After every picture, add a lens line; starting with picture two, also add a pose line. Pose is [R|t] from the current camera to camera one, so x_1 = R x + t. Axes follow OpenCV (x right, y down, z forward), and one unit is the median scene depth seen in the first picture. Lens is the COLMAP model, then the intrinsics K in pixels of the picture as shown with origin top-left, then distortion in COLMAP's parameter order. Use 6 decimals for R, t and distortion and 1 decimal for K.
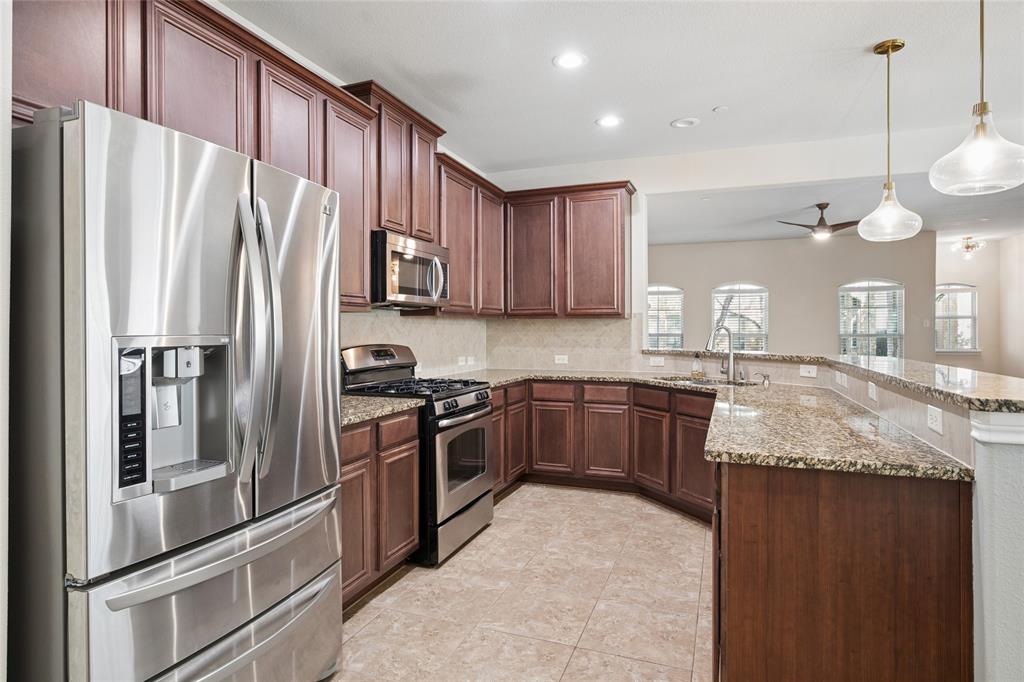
lens RADIAL K [[575.2, 0, 511.6], [0, 575.2, 336.3], [0, 0, 1]] dist [-0.000577, 0.002101]
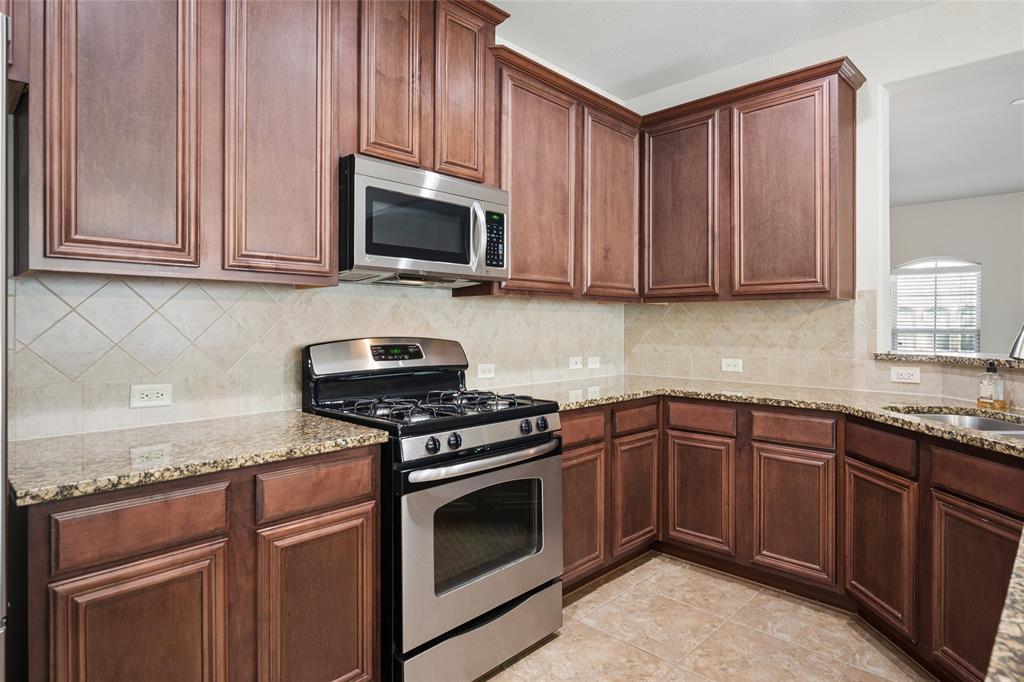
lens RADIAL K [[575.2, 0, 505.1], [0, 575.2, 327.3], [0, 0, 1]] dist [-0.000577, 0.002101]
pose [[0.915935, 0.006409, -0.401276, 0.132377], [-0.009277, 0.999943, -0.005205, 0.004000], [0.401220, 0.008490, 0.915942, 0.359029]]
